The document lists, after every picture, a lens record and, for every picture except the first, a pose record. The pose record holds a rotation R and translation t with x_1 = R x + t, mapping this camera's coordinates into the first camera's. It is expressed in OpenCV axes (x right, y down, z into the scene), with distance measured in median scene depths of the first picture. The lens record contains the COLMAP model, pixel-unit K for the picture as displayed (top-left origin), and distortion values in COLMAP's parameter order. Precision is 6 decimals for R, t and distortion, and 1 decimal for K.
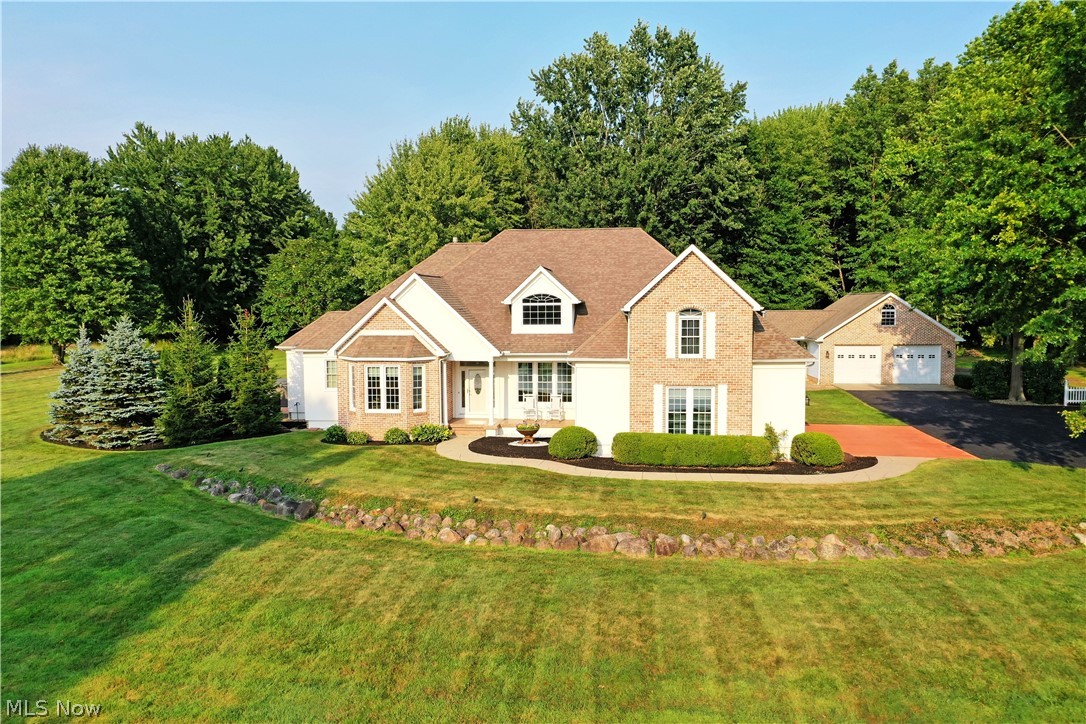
lens RADIAL K [[864.2, 0, 543.0], [0, 864.2, 362.0], [0, 0, 1]] dist [0.009164, 0.004249]
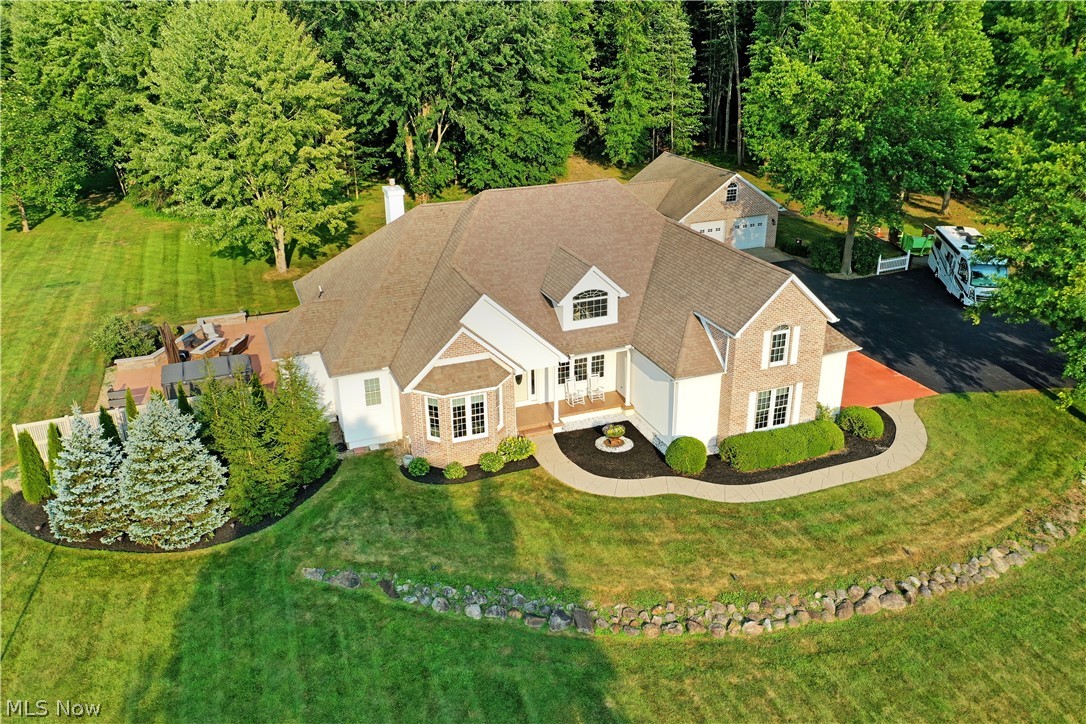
lens RADIAL K [[864.2, 0, 543.0], [0, 864.2, 362.0], [0, 0, 1]] dist [0.009164, 0.004249]
pose [[0.888854, -0.184079, 0.419588, -0.265469], [0.039779, 0.943293, 0.329568, -0.180865], [-0.456461, -0.276247, 0.845772, 0.078235]]
